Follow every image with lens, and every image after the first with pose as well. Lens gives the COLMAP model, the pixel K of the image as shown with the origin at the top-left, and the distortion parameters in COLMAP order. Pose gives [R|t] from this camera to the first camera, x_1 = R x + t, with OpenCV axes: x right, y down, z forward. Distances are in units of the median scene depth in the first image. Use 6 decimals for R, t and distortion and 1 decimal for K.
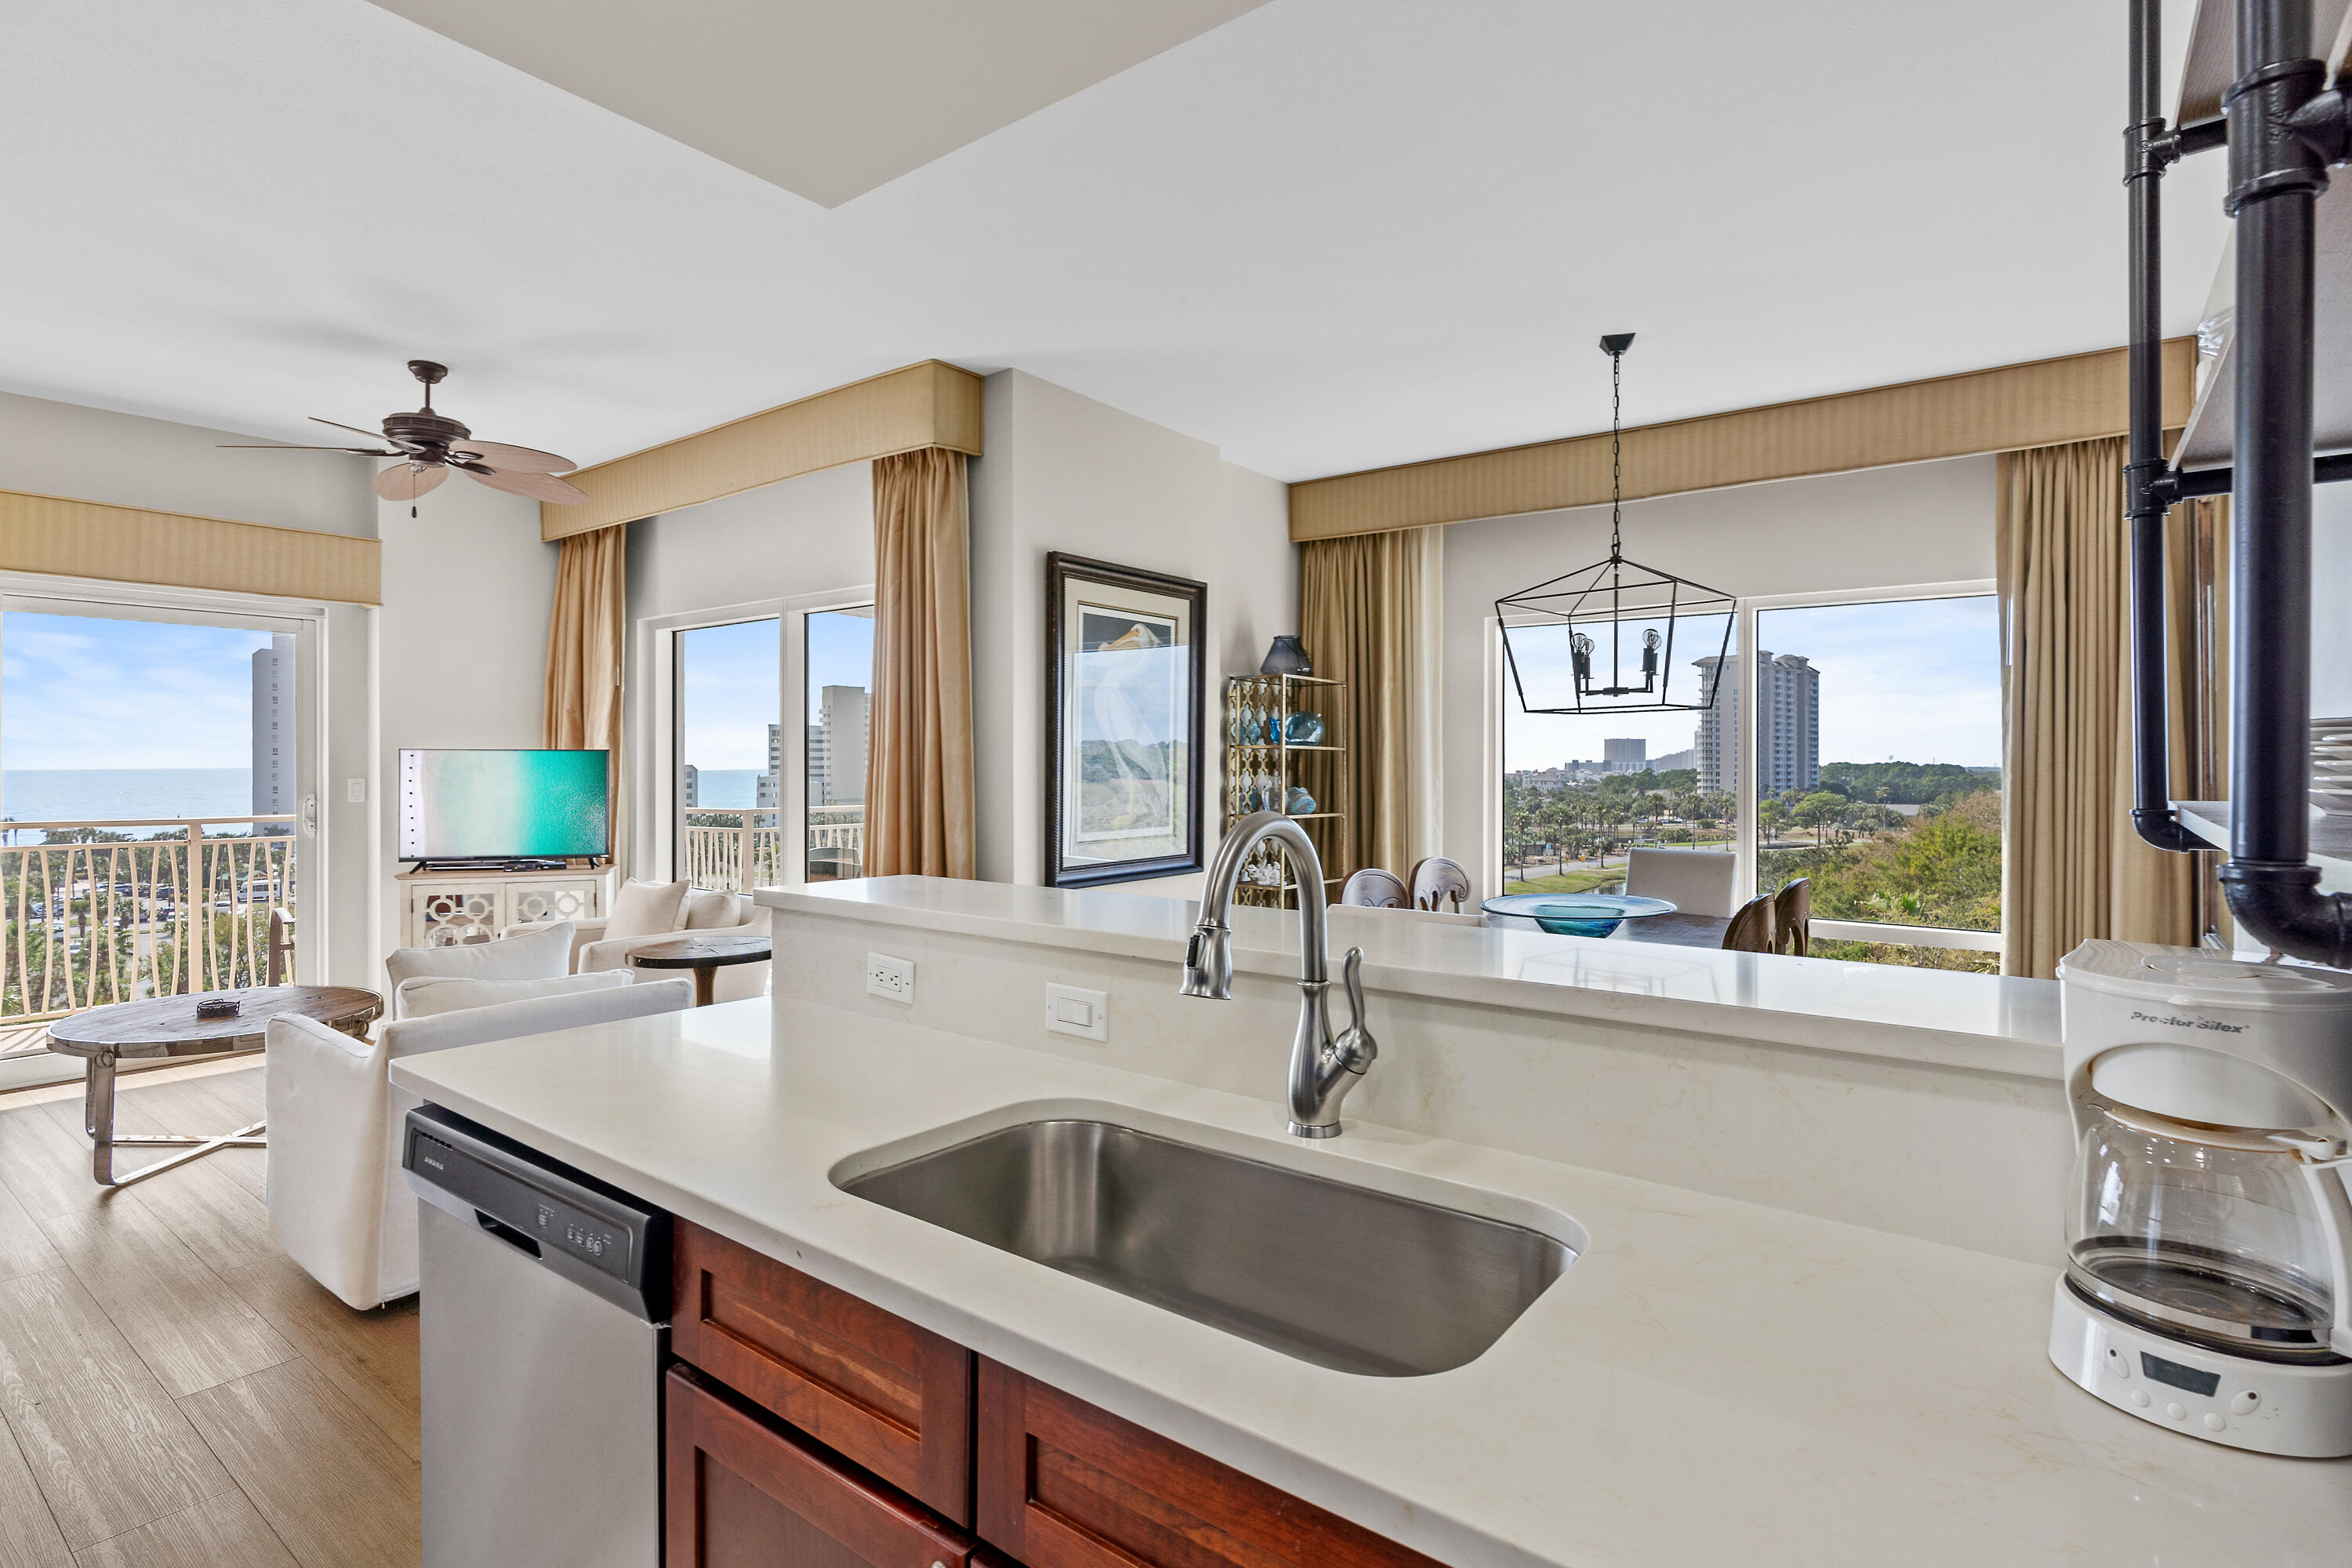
lens RADIAL K [[1142.3, 0, 1146.7], [0, 1142.3, 769.2], [0, 0, 1]] dist [0.004642, -0.003434]
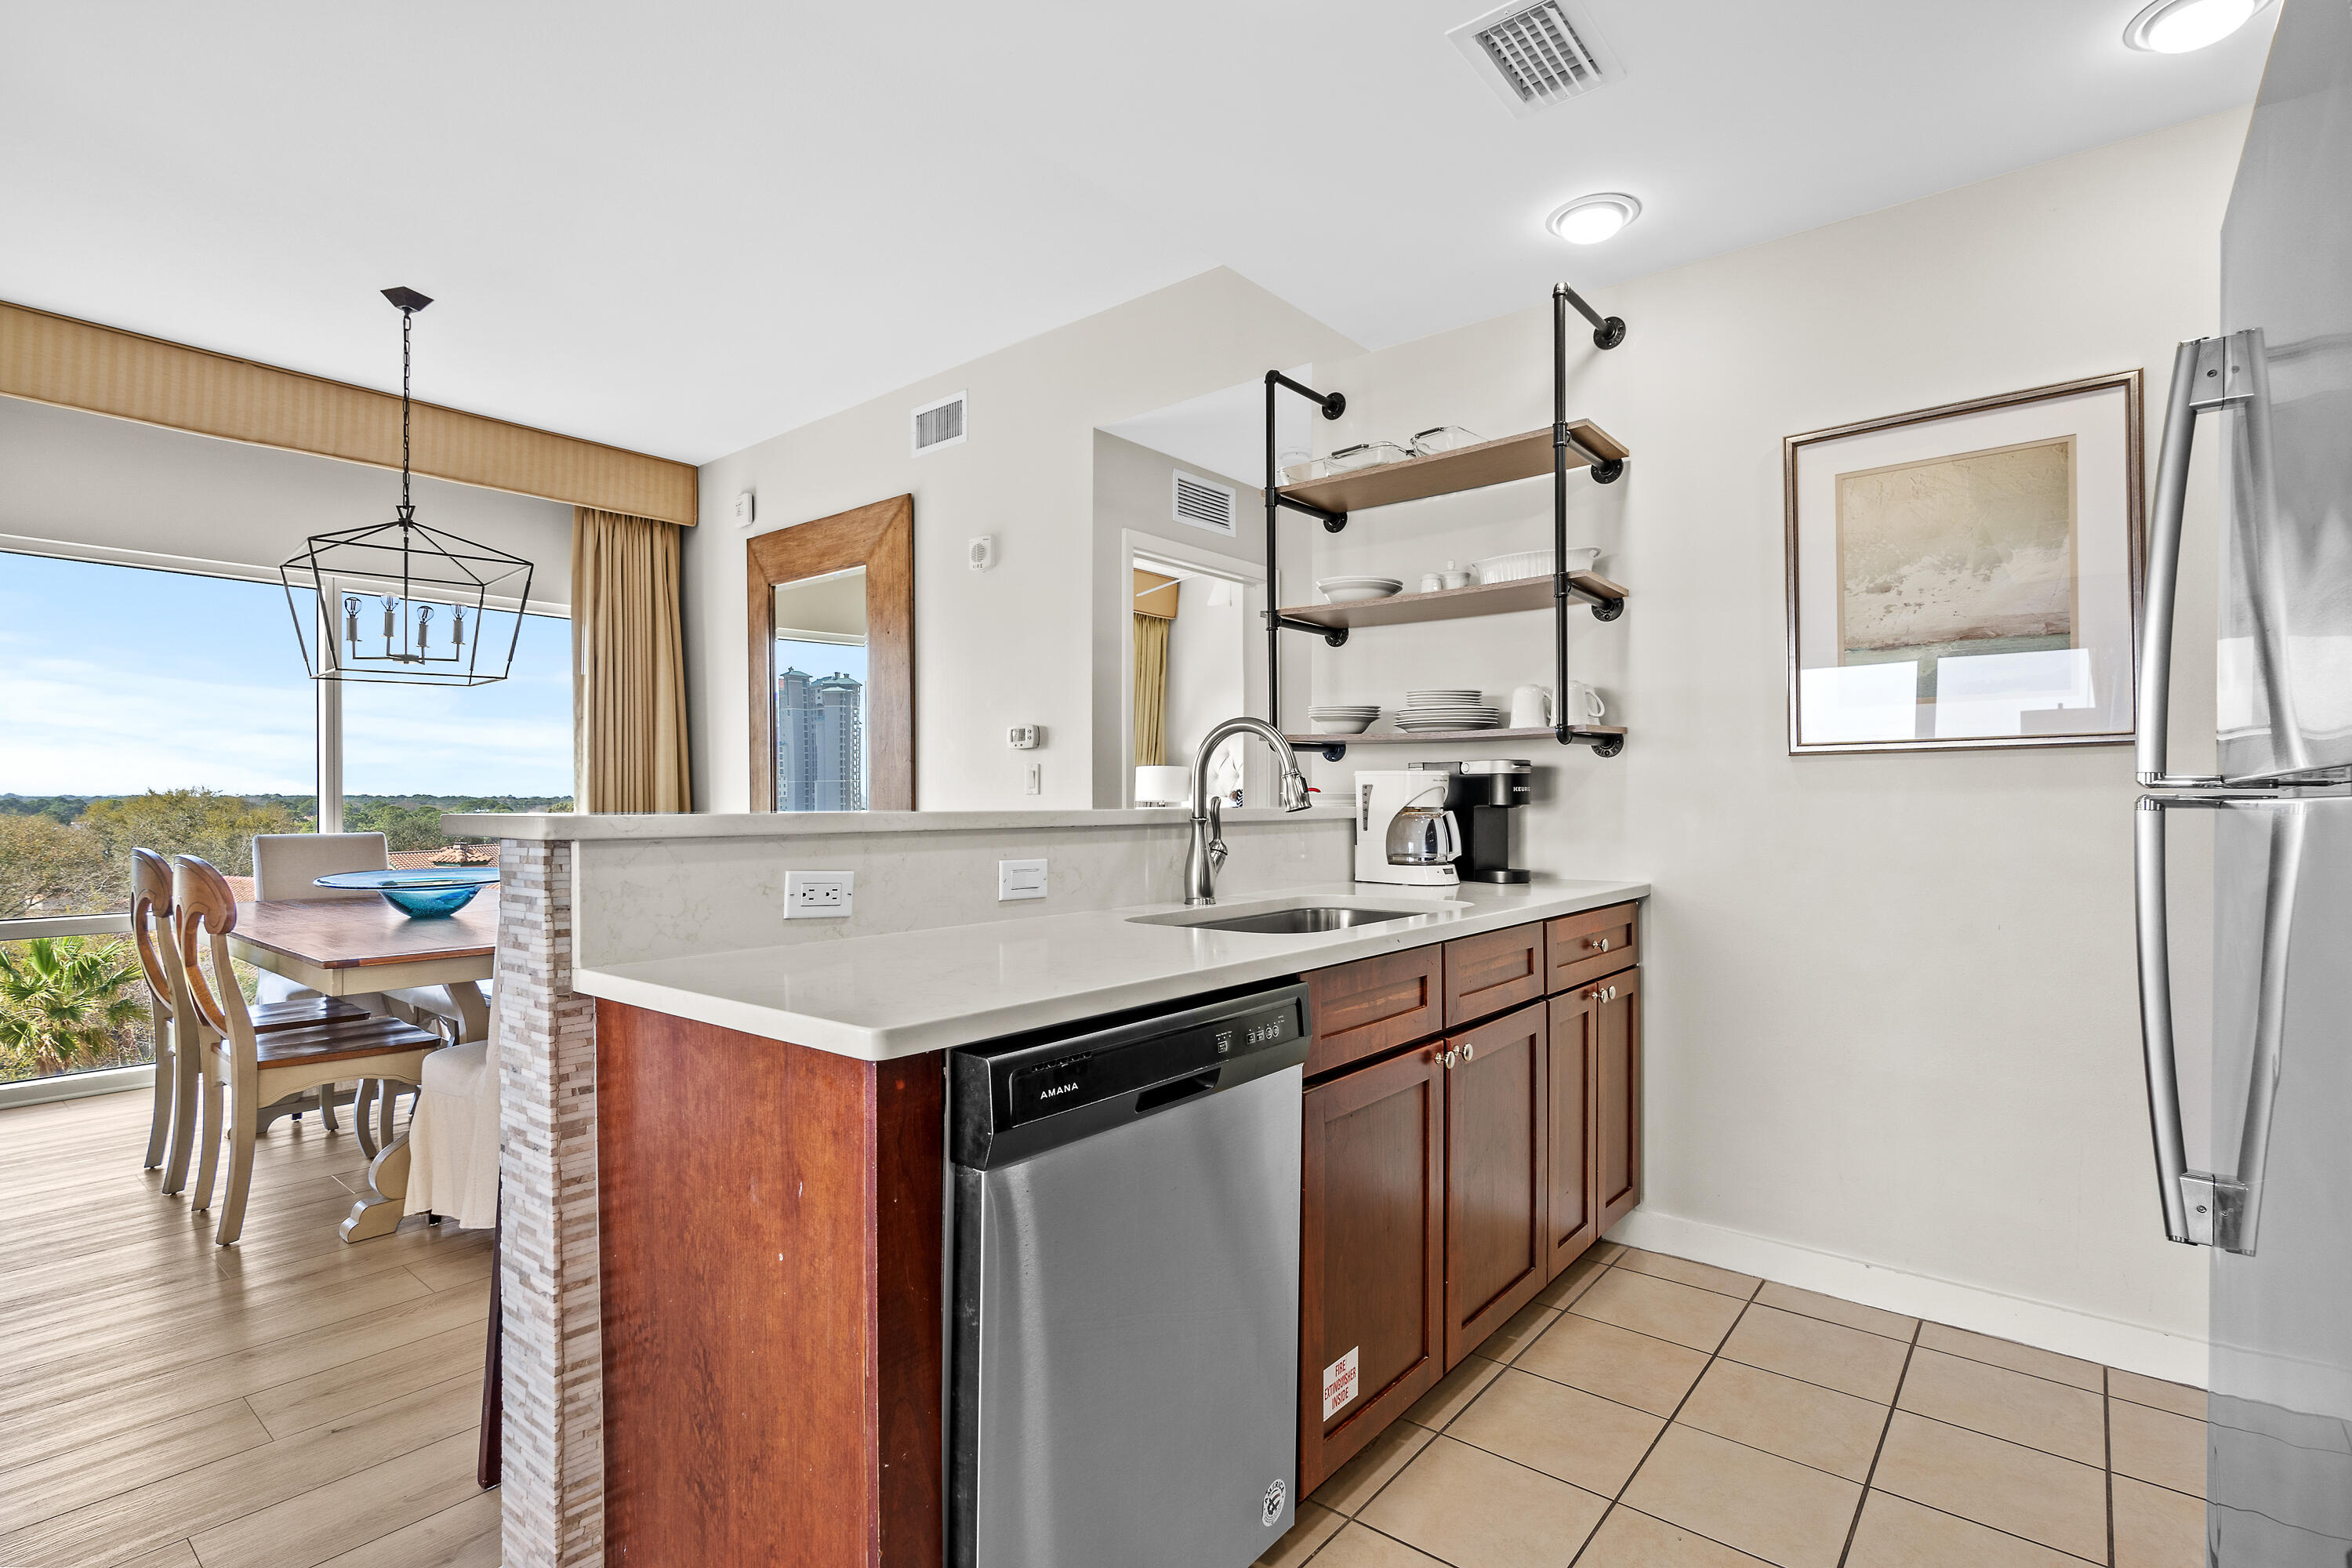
lens RADIAL K [[1142.3, 0, 1179.1], [0, 1142.3, 792.3], [0, 0, 1]] dist [0.004642, -0.003434]
pose [[0.032735, 0.002650, 0.999461, -0.389238], [0.003493, 0.999990, -0.002766, 0.035604], [-0.999458, 0.003582, 0.032726, 0.233553]]
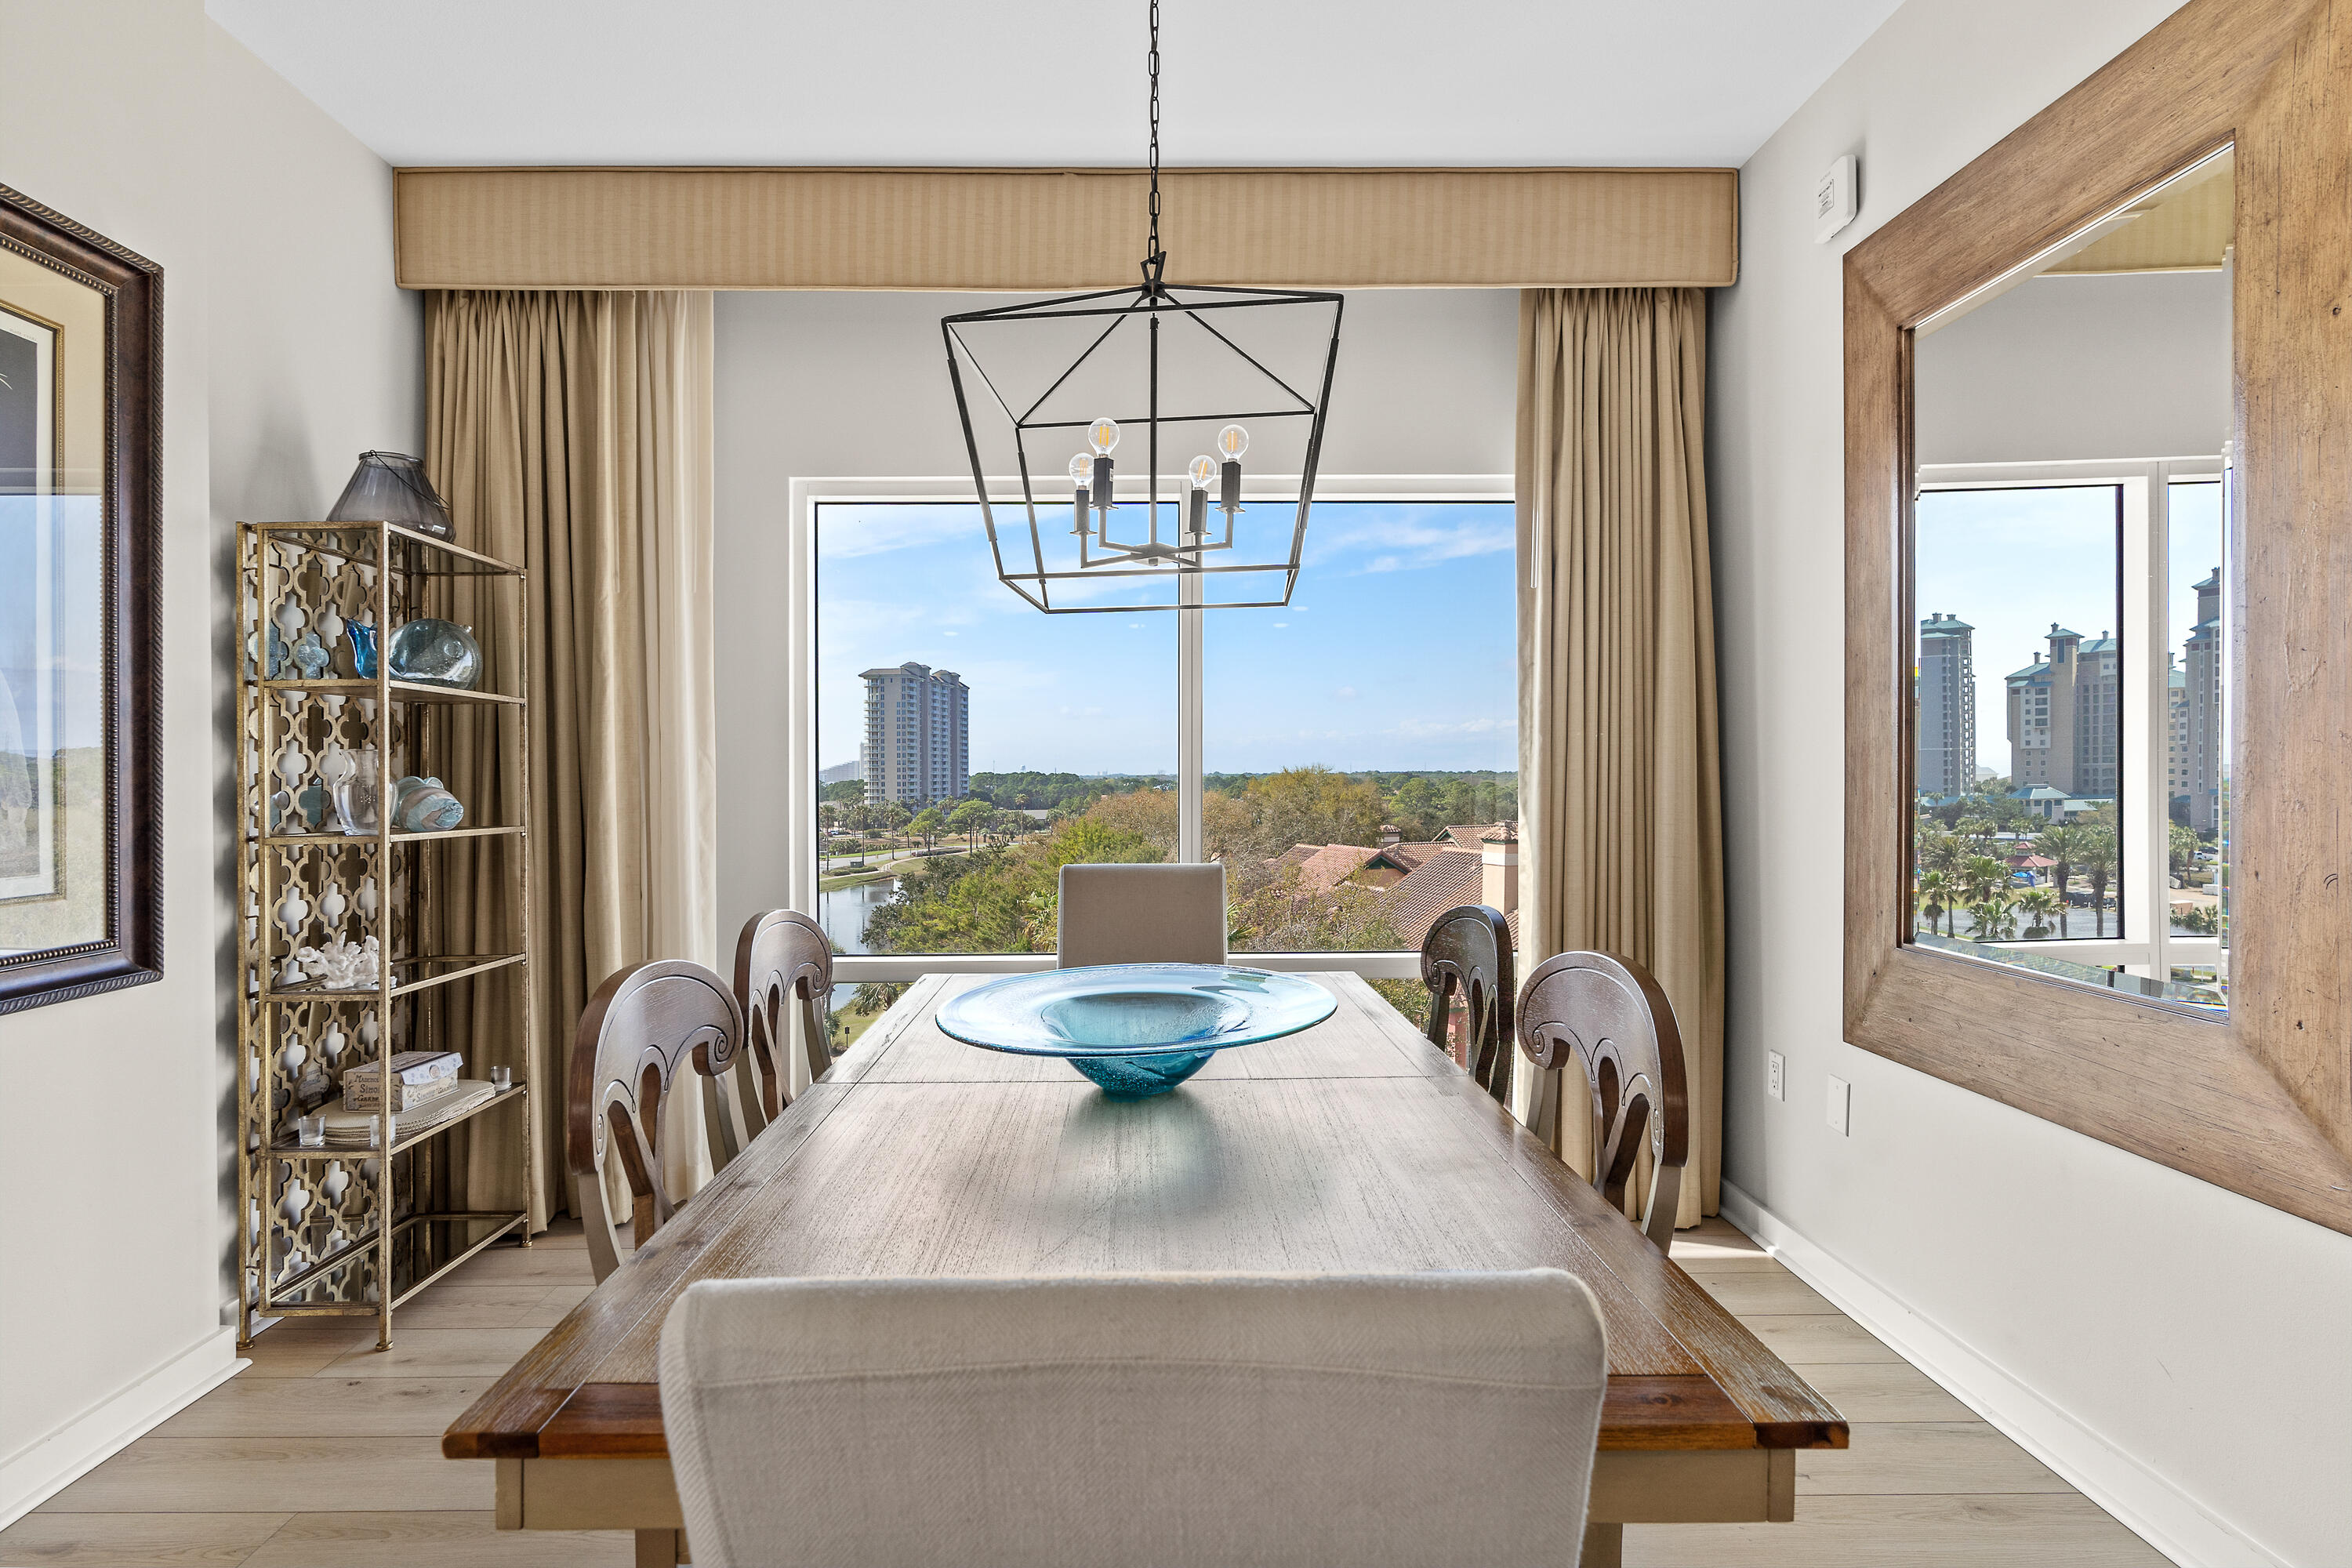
lens RADIAL K [[1220.7, 0, 1142.9], [0, 1220.7, 775.6], [0, 0, 1]] dist [-0.007223, 0.004346]
pose [[0.779763, -0.011096, 0.625976, 0.050735], [0.014878, 0.999889, -0.000808, 0.022550], [-0.625898, 0.009943, 0.779842, 0.433262]]
